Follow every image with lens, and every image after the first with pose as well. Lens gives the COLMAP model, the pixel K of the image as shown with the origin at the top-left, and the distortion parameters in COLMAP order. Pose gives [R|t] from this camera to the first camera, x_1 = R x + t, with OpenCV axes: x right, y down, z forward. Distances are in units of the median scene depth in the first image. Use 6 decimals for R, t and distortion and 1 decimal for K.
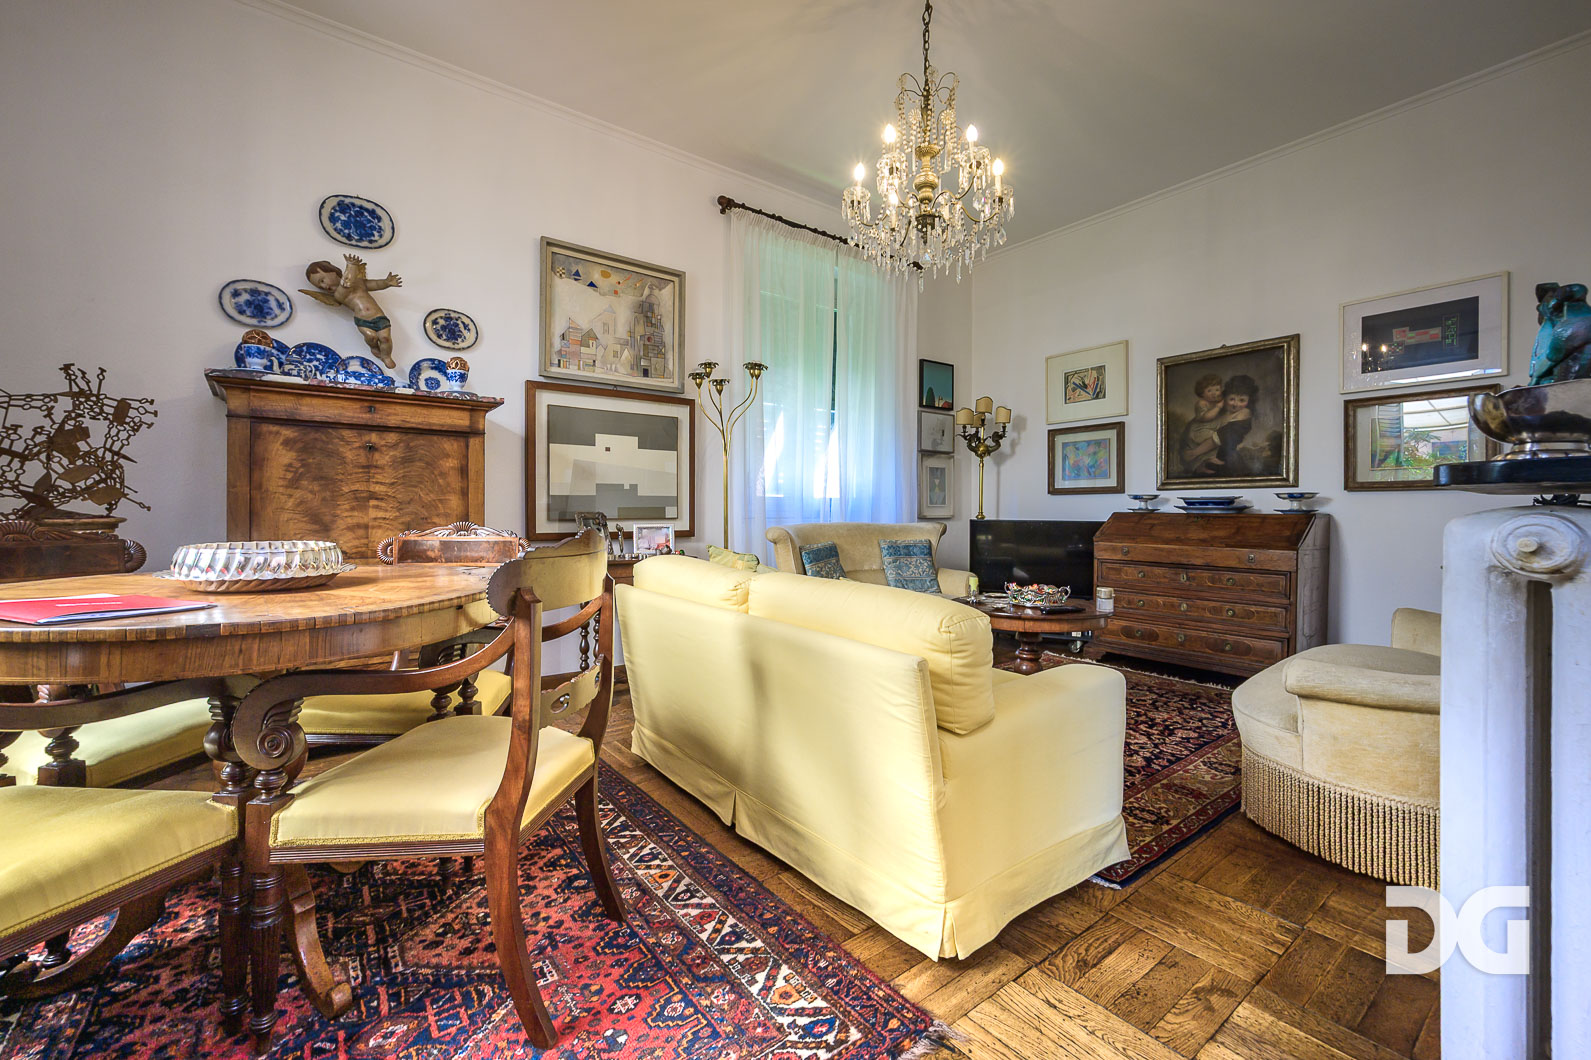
lens RADIAL K [[684.3, 0, 797.3], [0, 684.3, 512.7], [0, 0, 1]] dist [-0.002425, 0.000196]
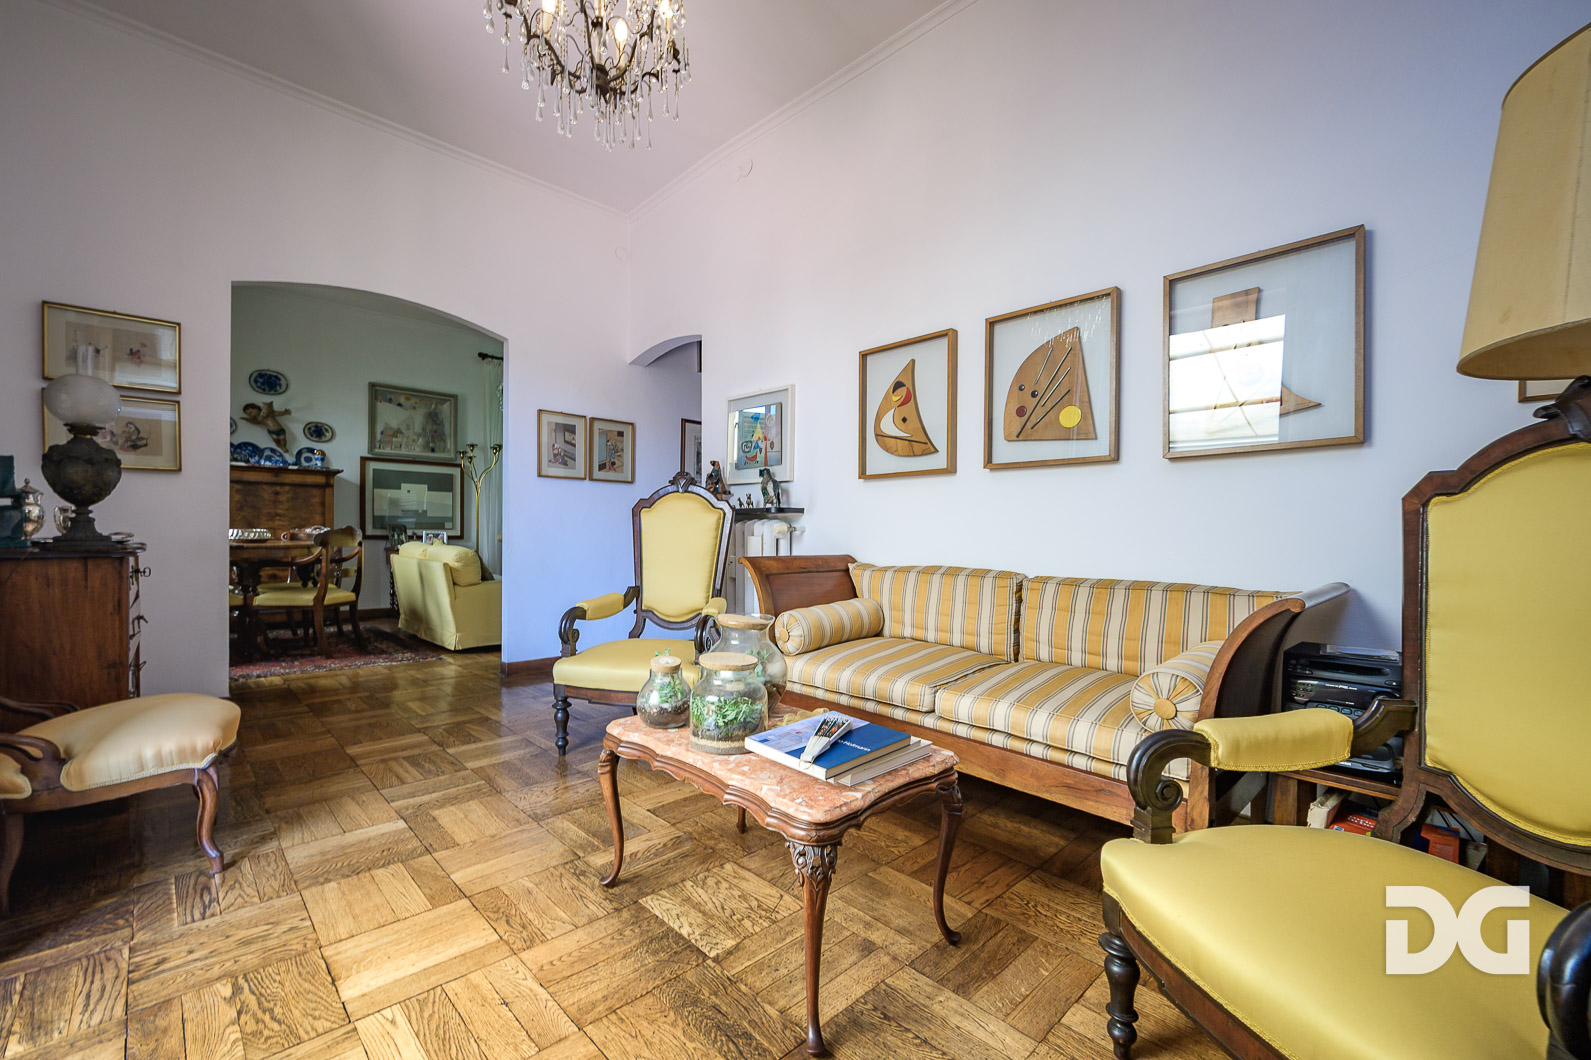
lens RADIAL K [[684.3, 0, 794.7], [0, 684.3, 545.2], [0, 0, 1]] dist [-0.002425, 0.000196]
pose [[0.994693, 0.006611, 0.102671, 0.694846], [-0.007986, 0.999884, 0.012990, 0.026477], [-0.102573, -0.013741, 0.994631, -1.166728]]
